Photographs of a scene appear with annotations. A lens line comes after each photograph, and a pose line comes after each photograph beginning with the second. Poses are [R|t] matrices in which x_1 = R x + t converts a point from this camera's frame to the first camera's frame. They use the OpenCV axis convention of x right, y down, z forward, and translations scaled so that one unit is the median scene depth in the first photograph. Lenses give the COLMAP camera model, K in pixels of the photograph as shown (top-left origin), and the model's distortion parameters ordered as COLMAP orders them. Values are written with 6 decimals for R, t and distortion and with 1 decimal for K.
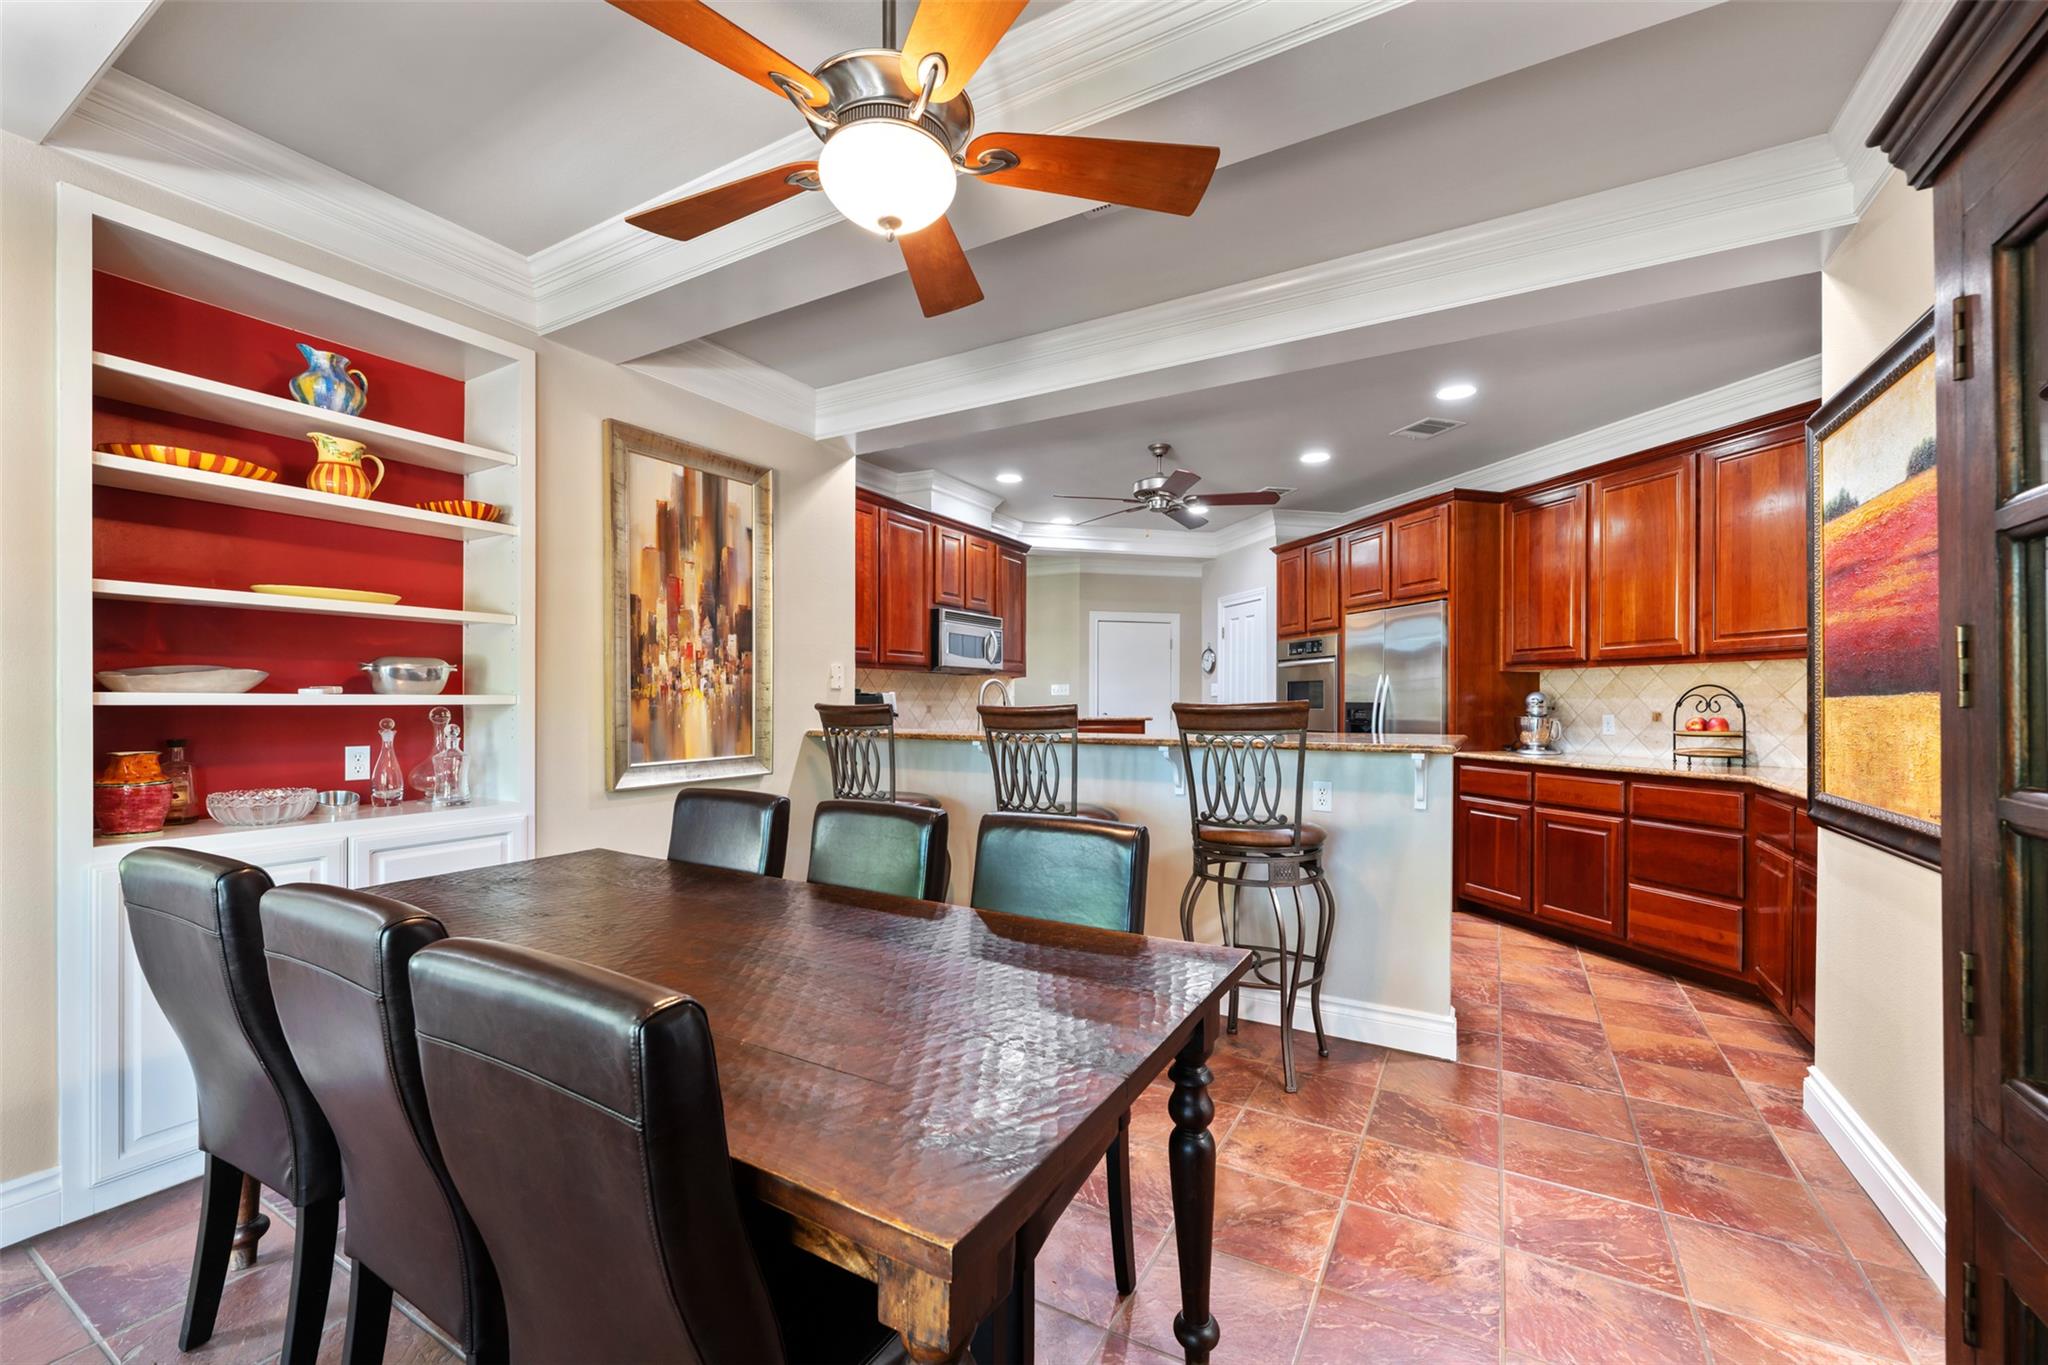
lens RADIAL K [[813.7, 0, 1024.0], [0, 813.7, 692.1], [0, 0, 1]] dist [-0.001130, 0.000010]
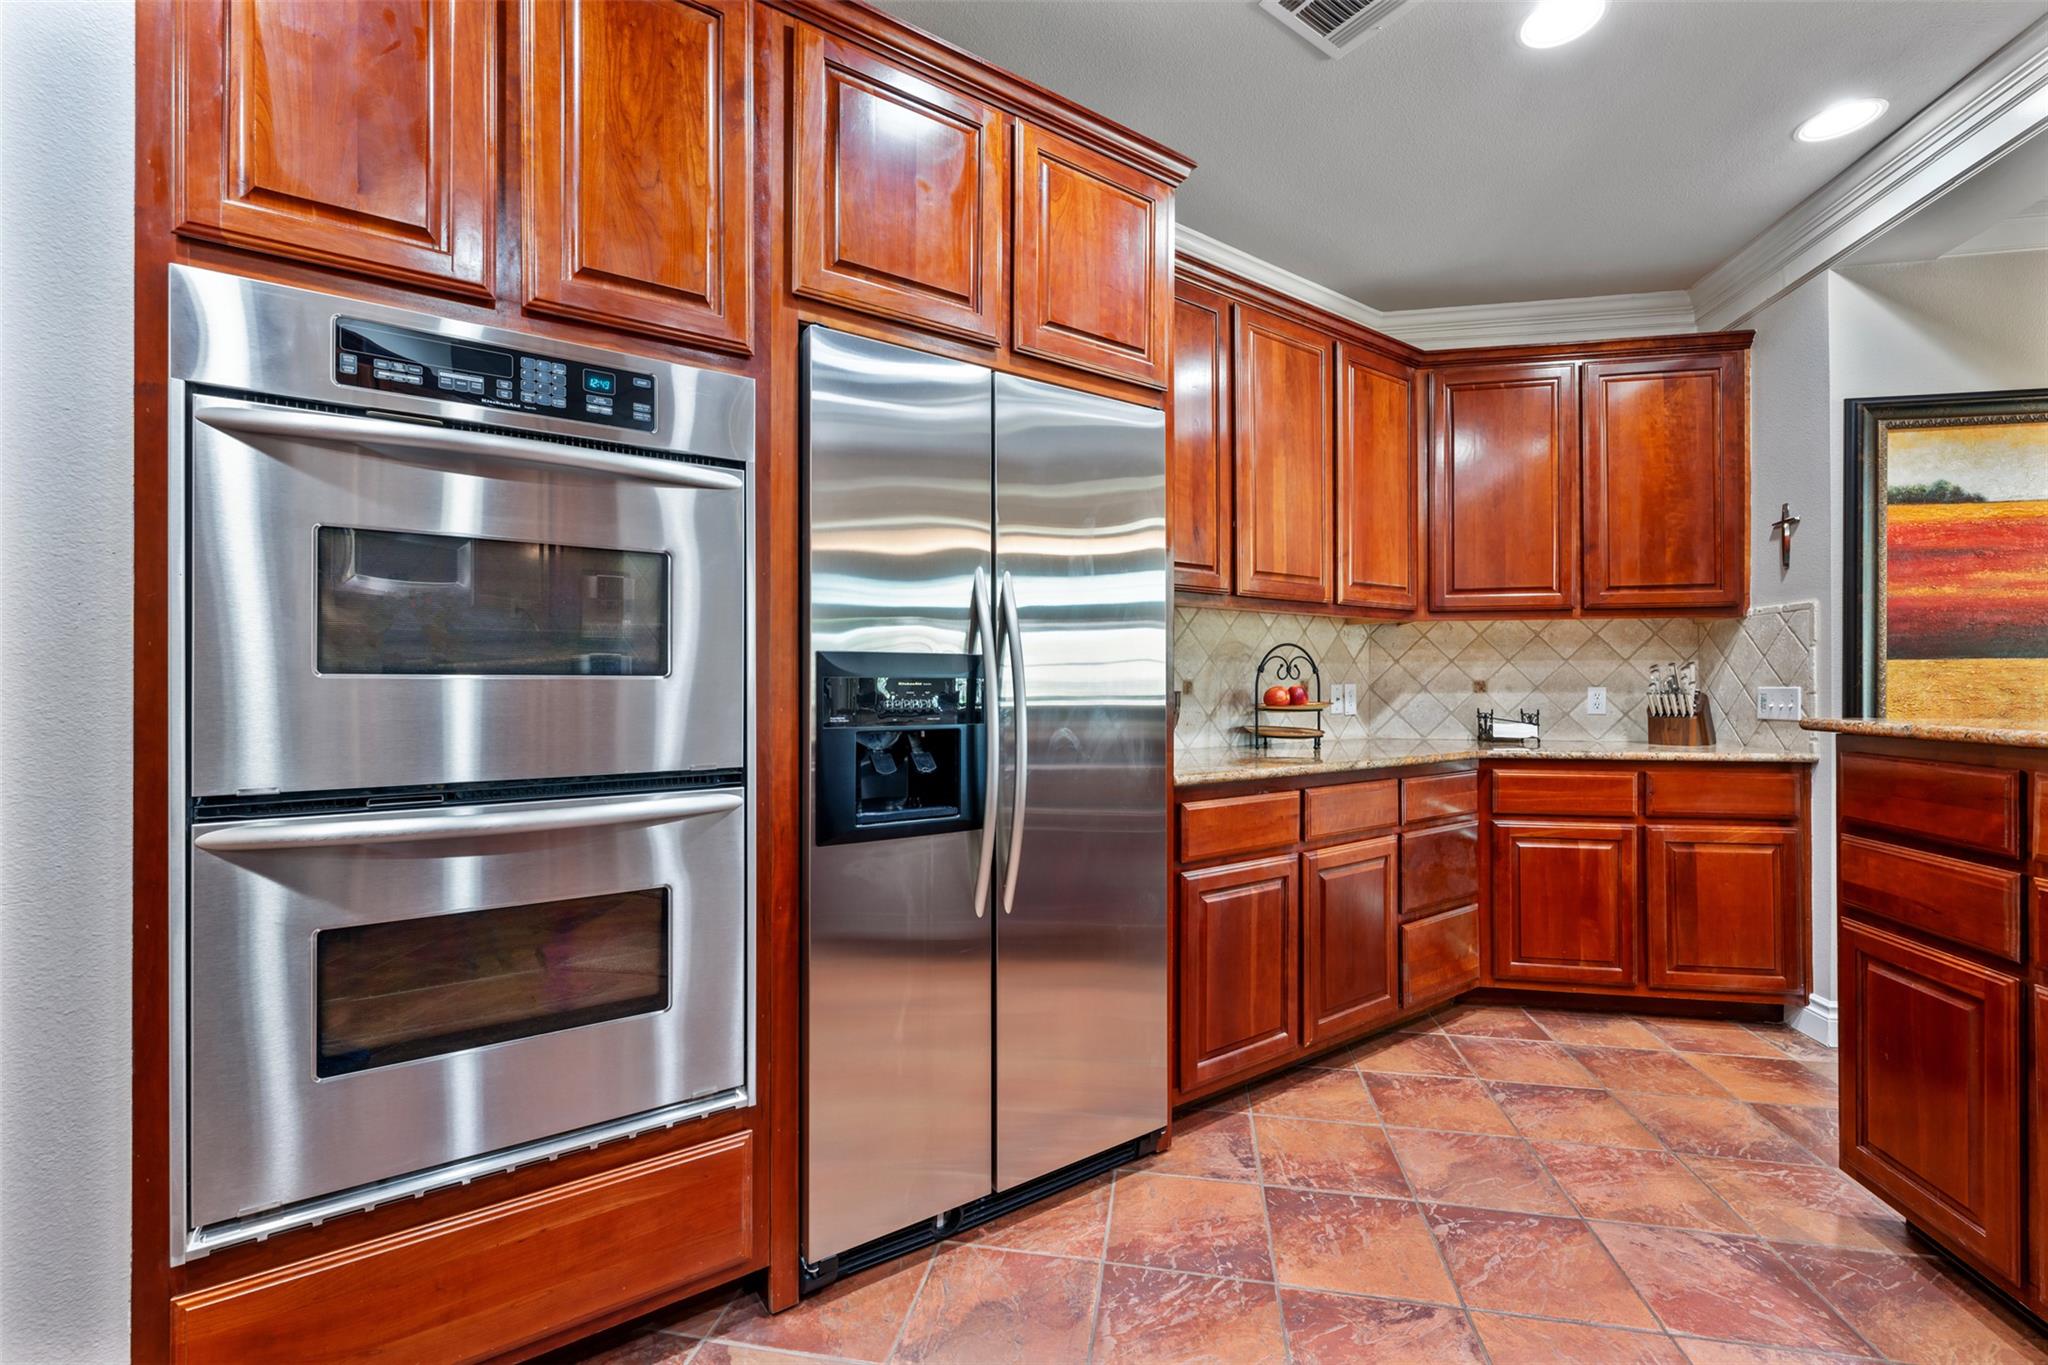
lens RADIAL K [[854.9, 0, 1016.4], [0, 854.9, 682.0], [0, 0, 1]] dist [-0.002480, 0.000142]
pose [[-0.322843, -0.003214, 0.946447, 0.164511], [-0.009010, 0.999959, 0.000322, 0.030243], [-0.946410, -0.008424, -0.322858, 1.554252]]
